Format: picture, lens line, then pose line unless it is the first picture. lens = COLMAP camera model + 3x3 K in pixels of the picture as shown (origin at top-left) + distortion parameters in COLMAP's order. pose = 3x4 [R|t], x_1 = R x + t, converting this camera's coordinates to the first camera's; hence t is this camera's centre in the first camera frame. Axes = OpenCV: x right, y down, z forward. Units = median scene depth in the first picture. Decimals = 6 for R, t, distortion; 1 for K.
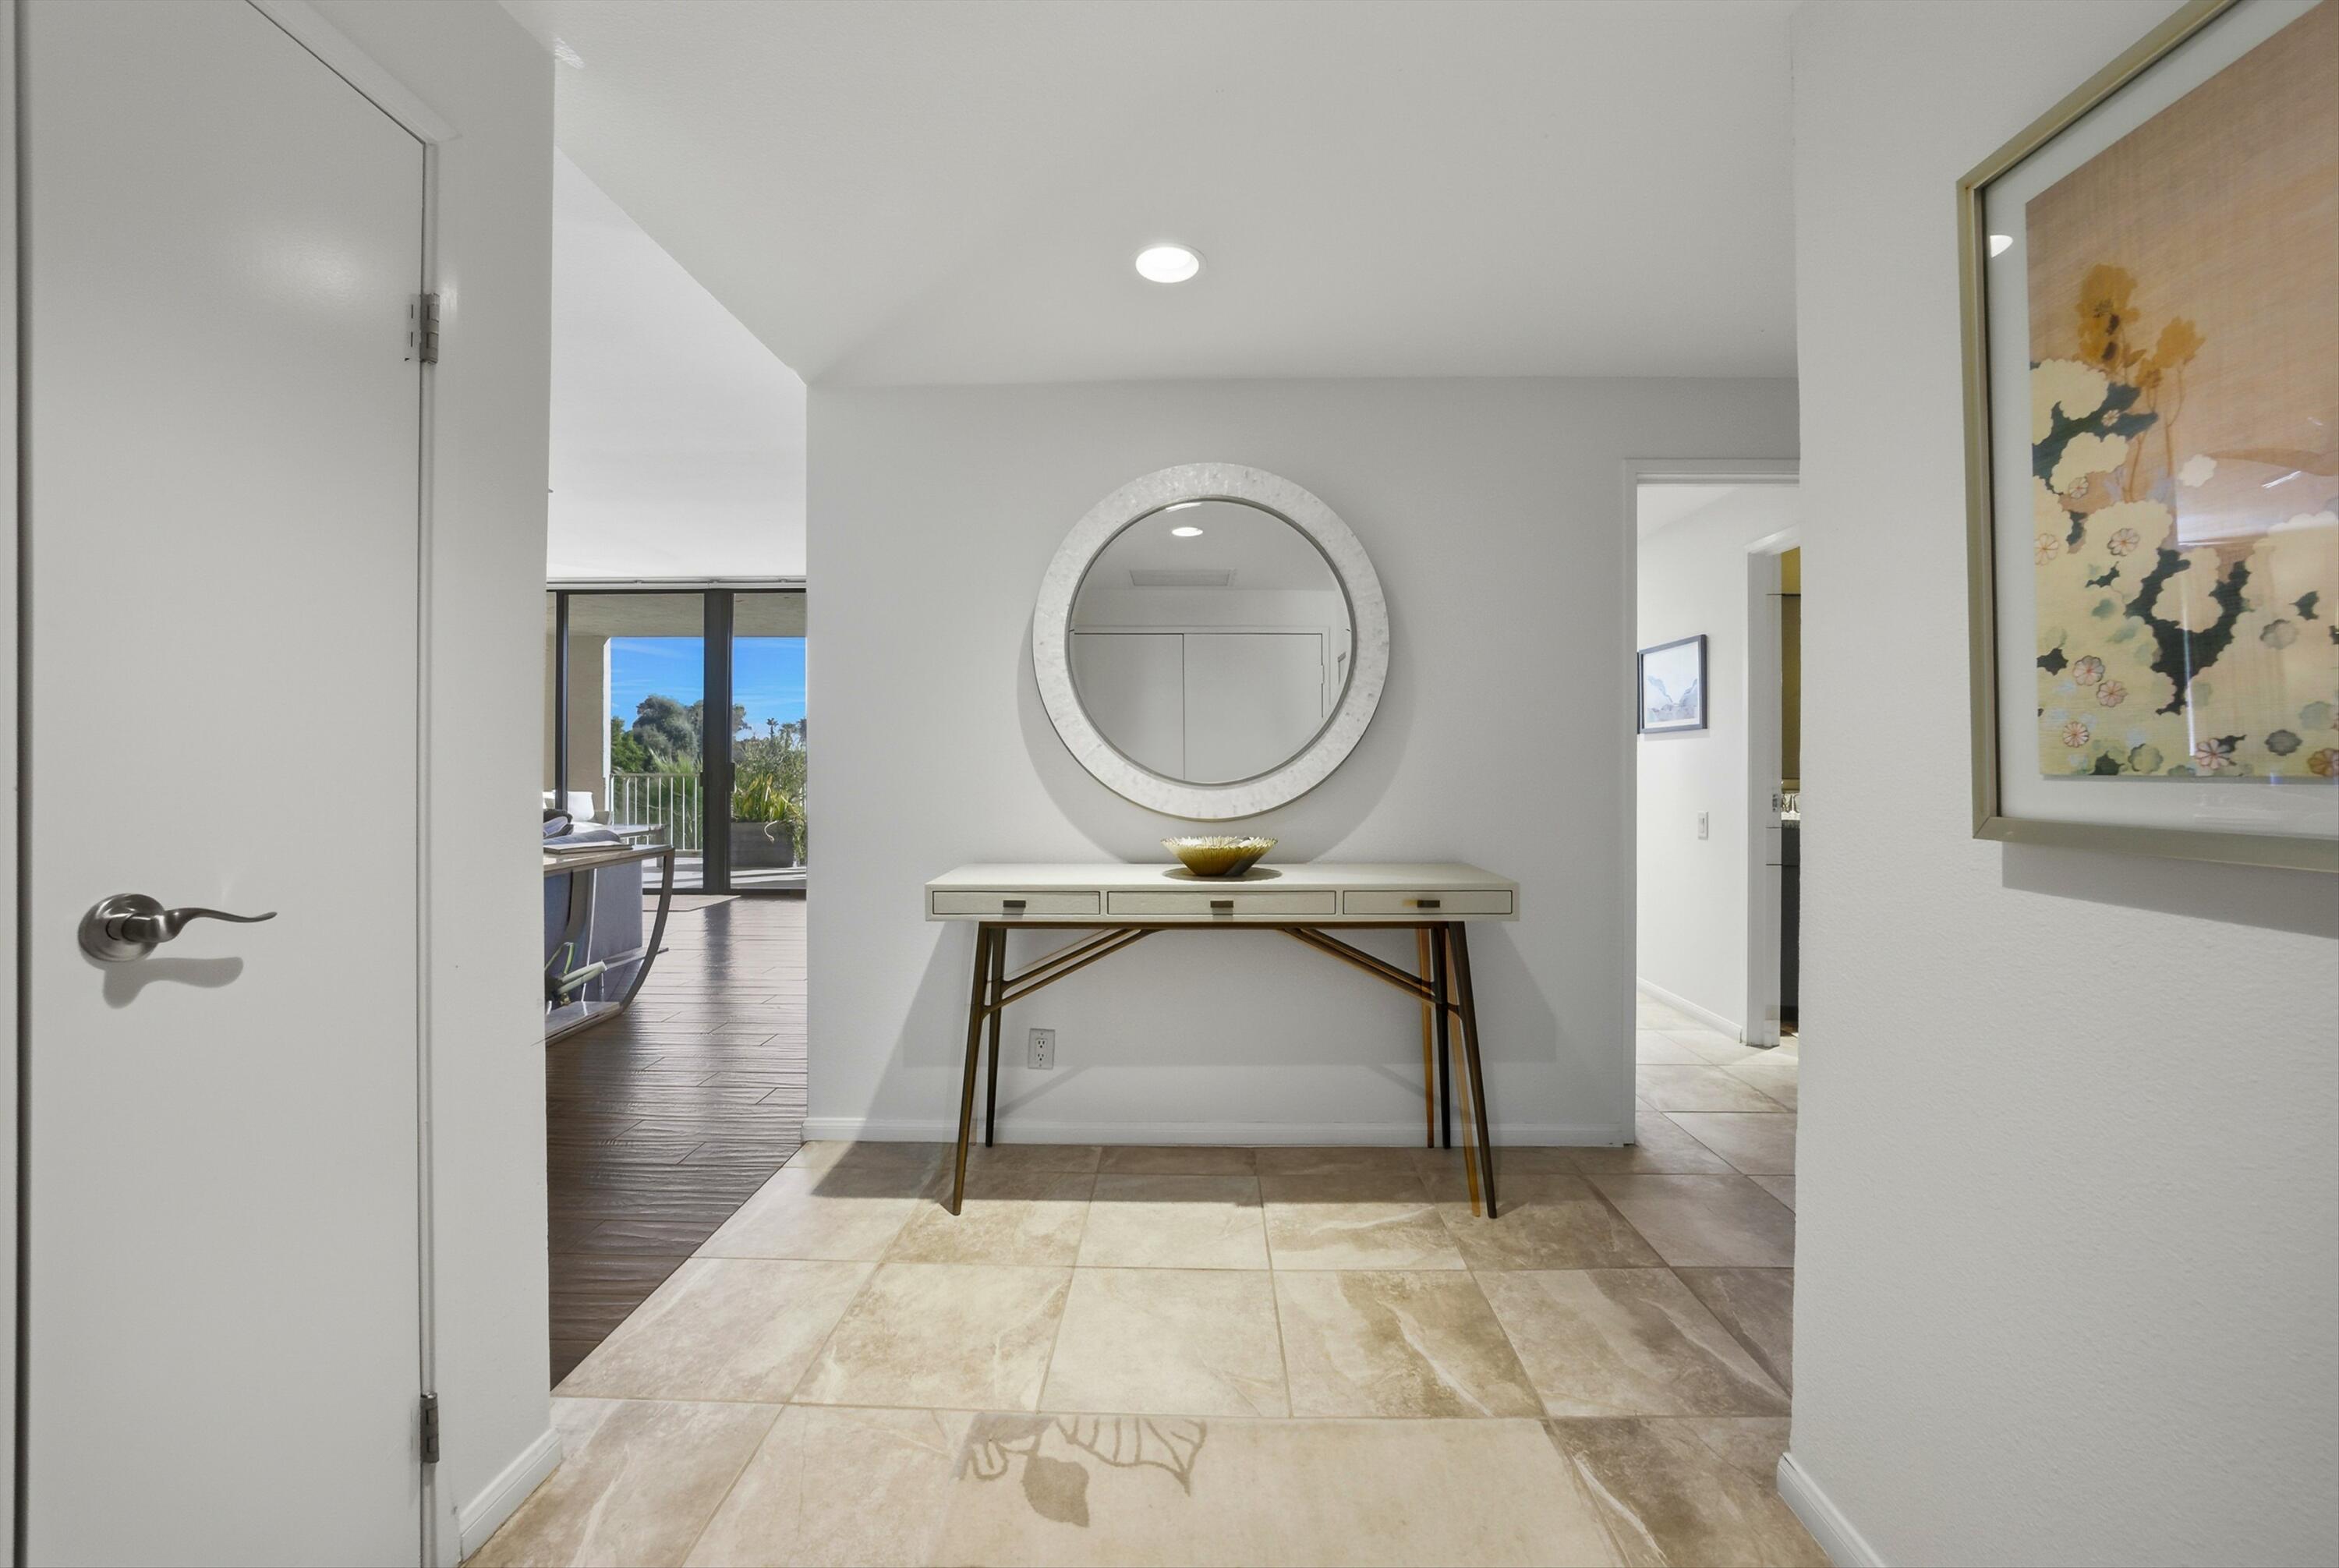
lens RADIAL K [[869.2, 0, 1169.7], [0, 869.2, 767.1], [0, 0, 1]] dist [-0.017847, 0.000293]
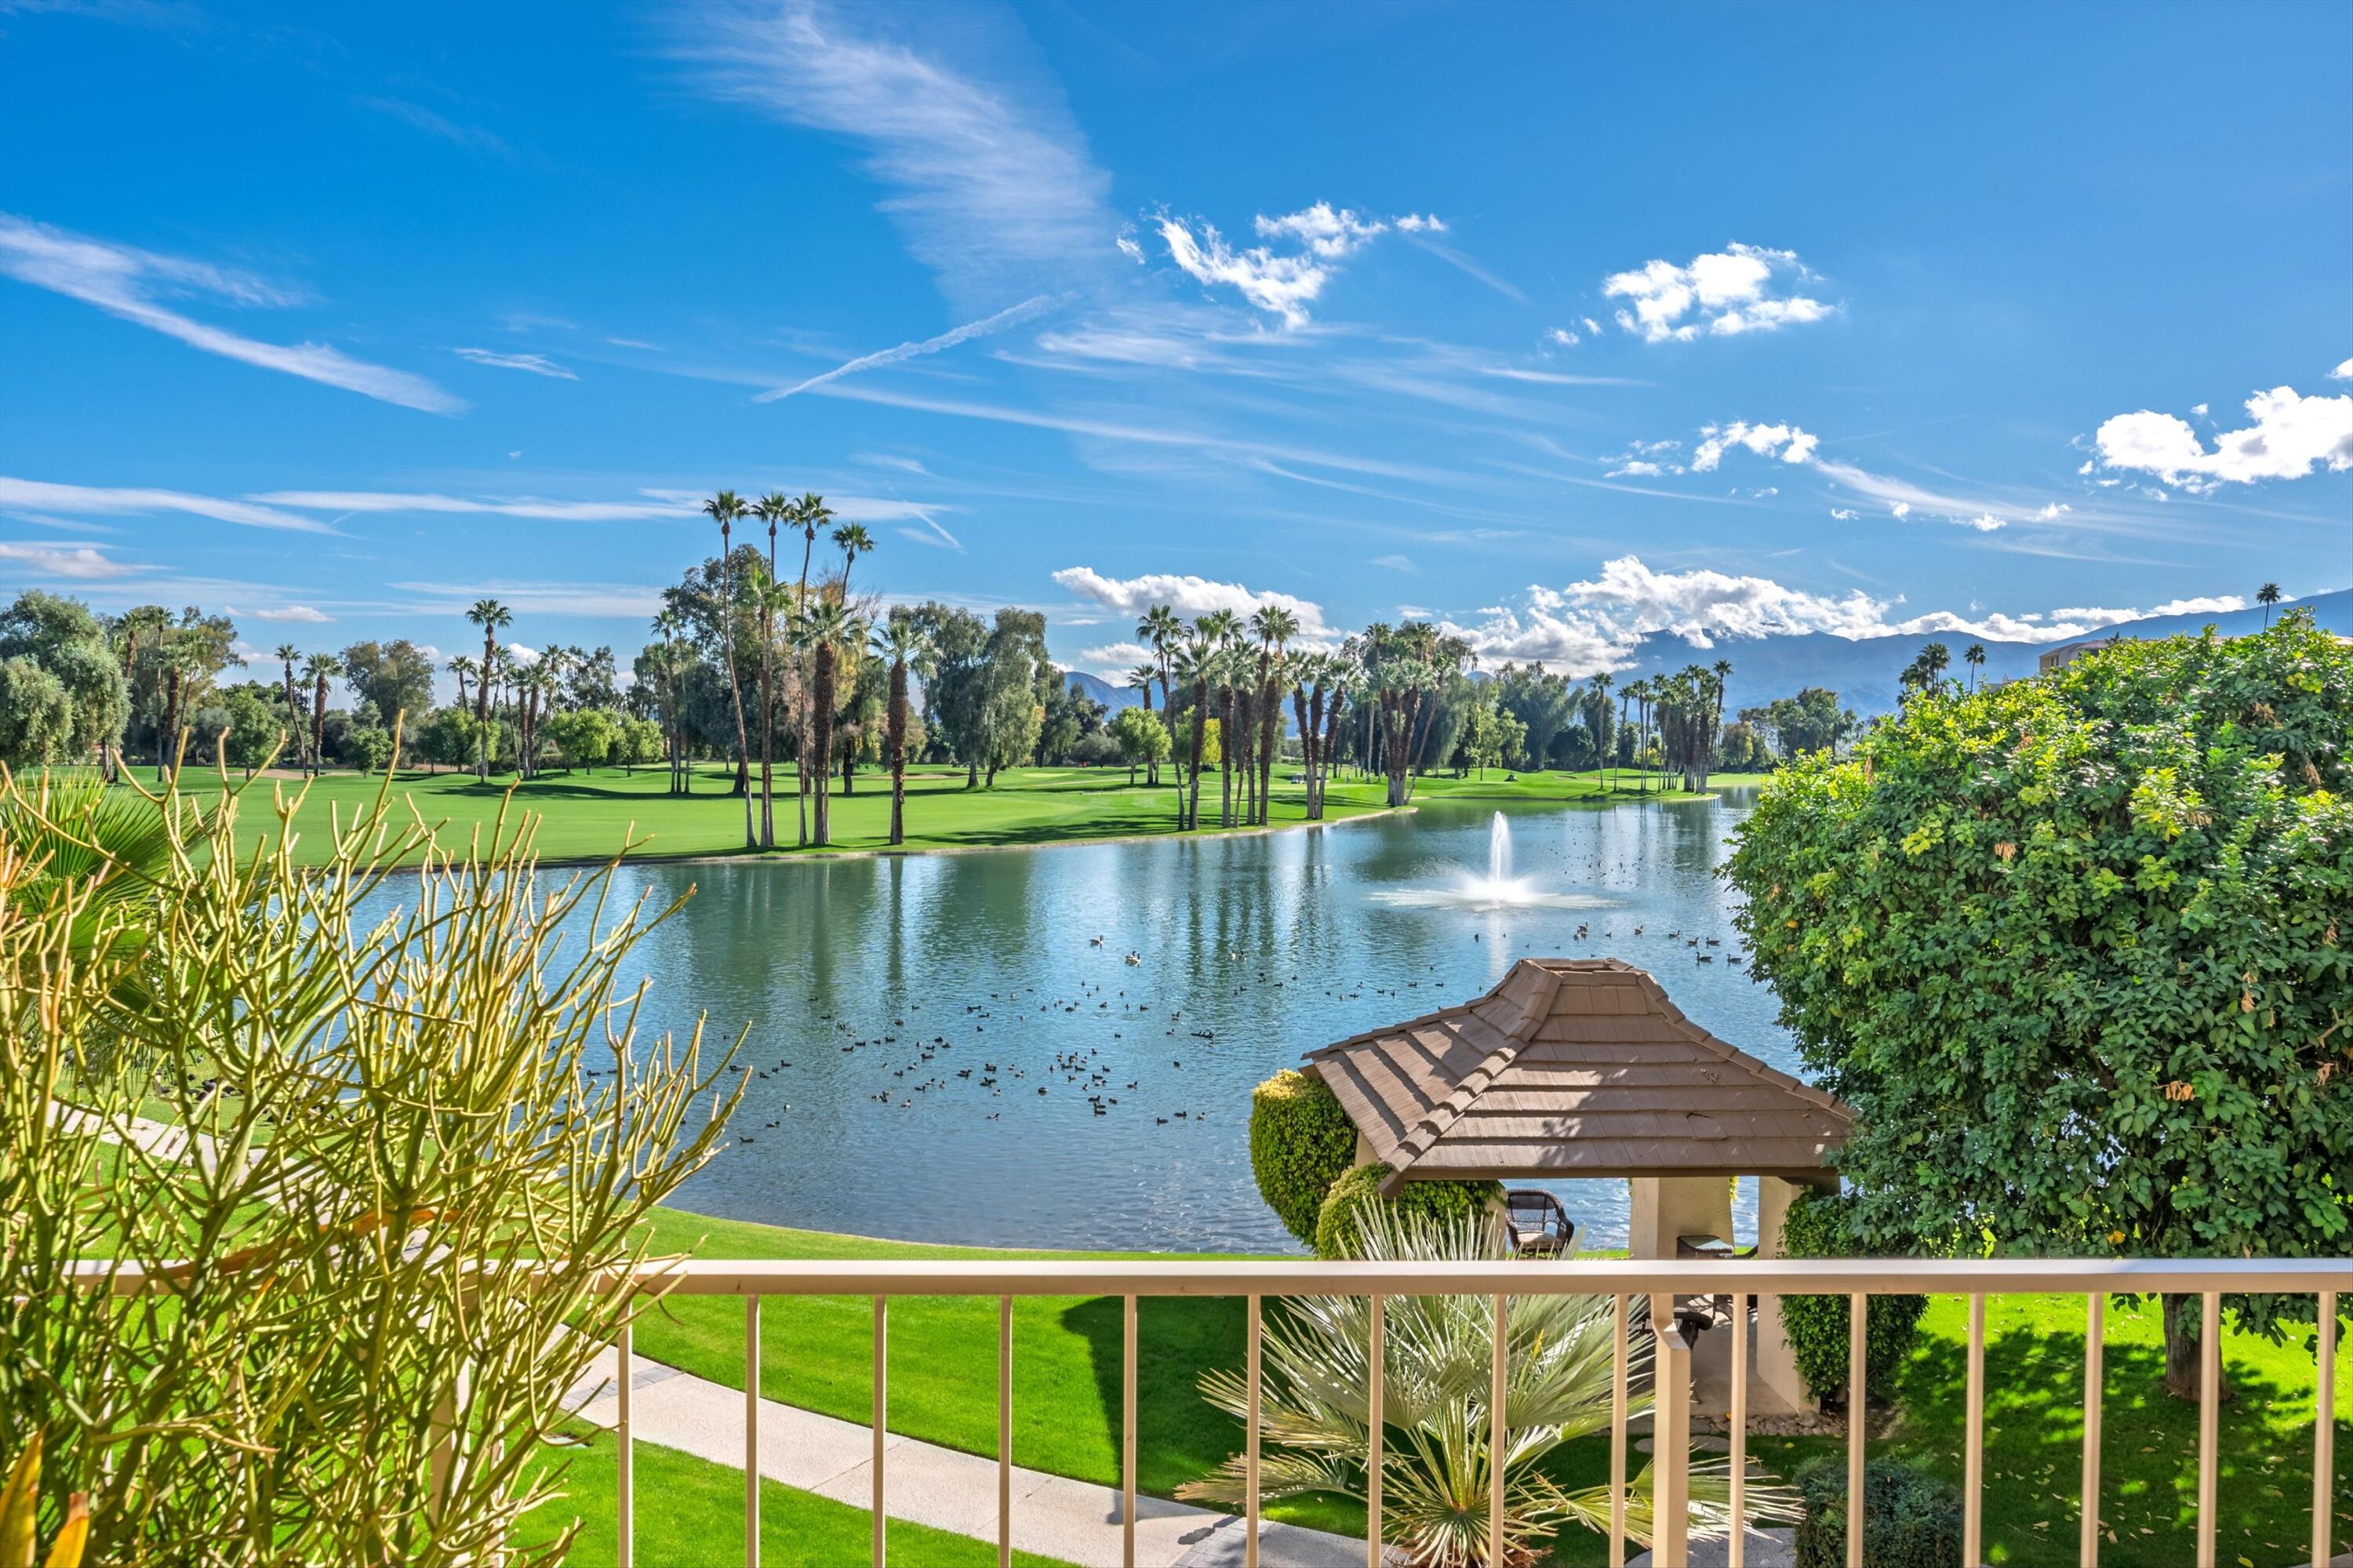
lens RADIAL K [[1579.9, 0, 1203.8], [0, 1579.9, 781.9], [0, 0, 1]] dist [-0.010883, -0.003283]
pose [[0.995446, 0.008297, 0.094968, -0.357456], [-0.010357, 0.999721, 0.021223, -0.050168], [-0.094765, -0.022110, 0.995254, 0.867615]]
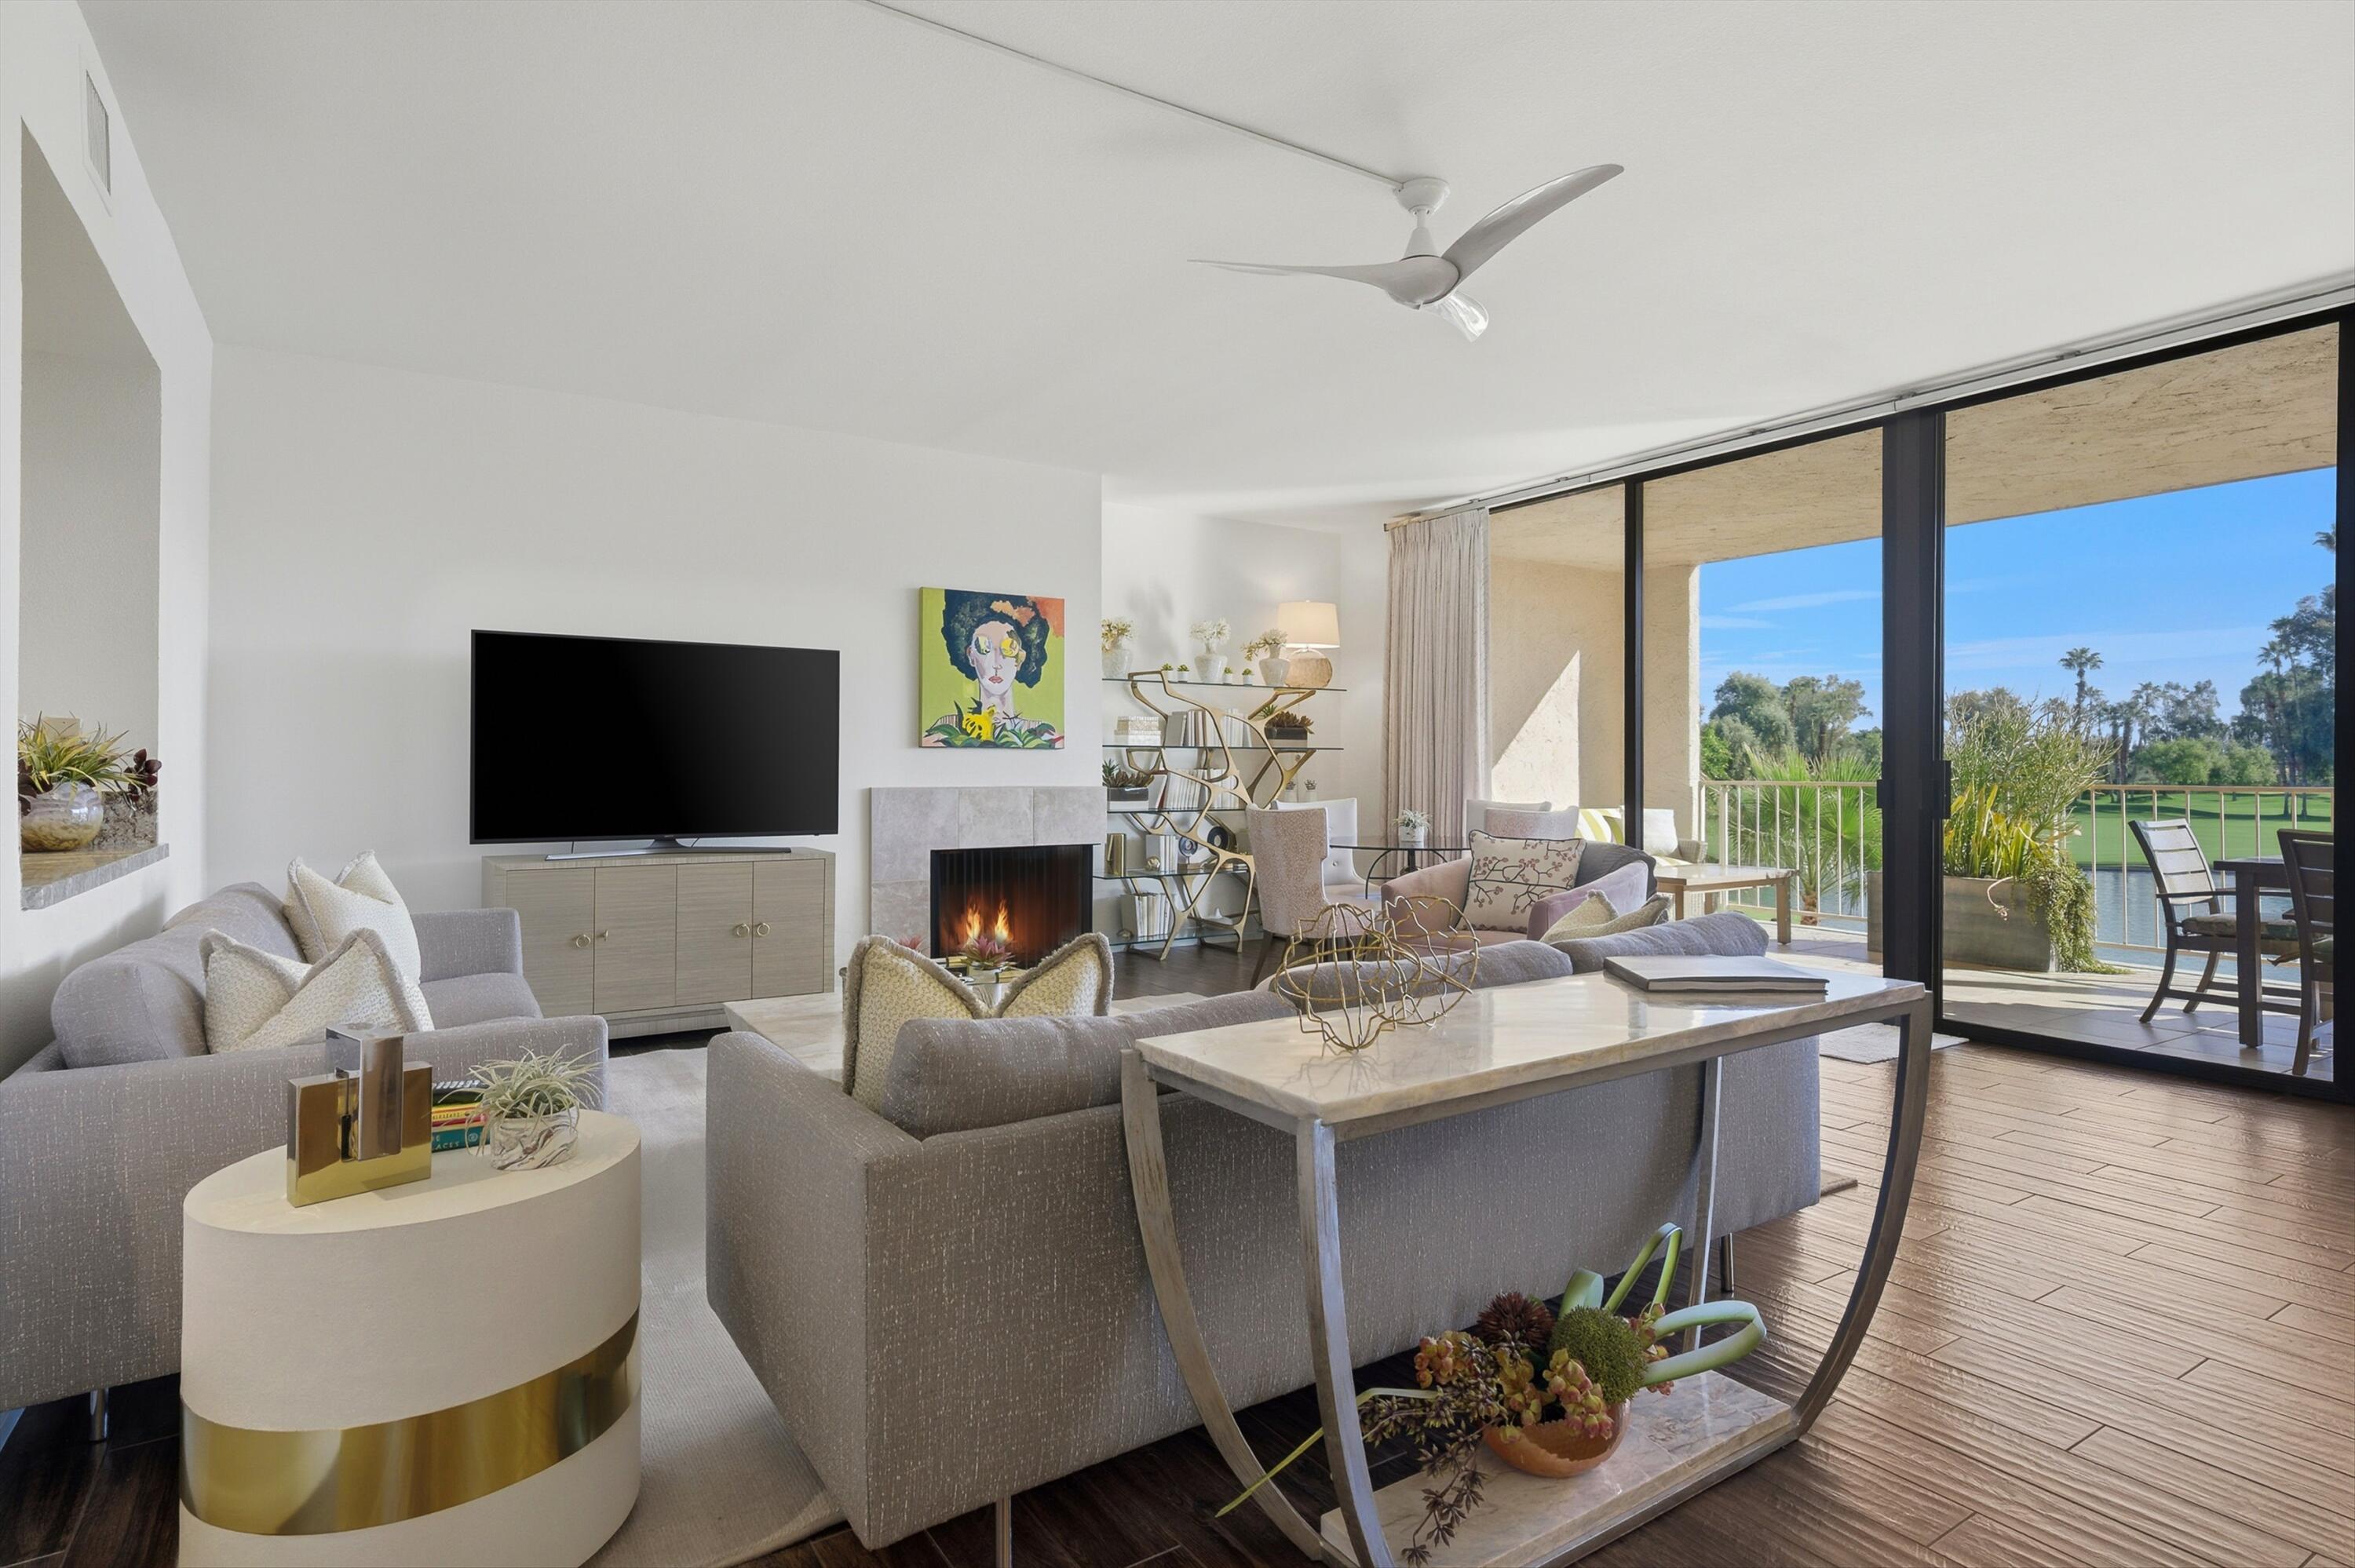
lens RADIAL K [[1221.5, 0, 1176.9], [0, 1221.5, 759.7], [0, 0, 1]] dist [0.006130, 0.000975]
pose [[0.568201, -0.009190, -0.822839, -0.135088], [0.001257, 0.999946, -0.010300, 0.000422], [0.822889, 0.004819, 0.568182, 0.185119]]
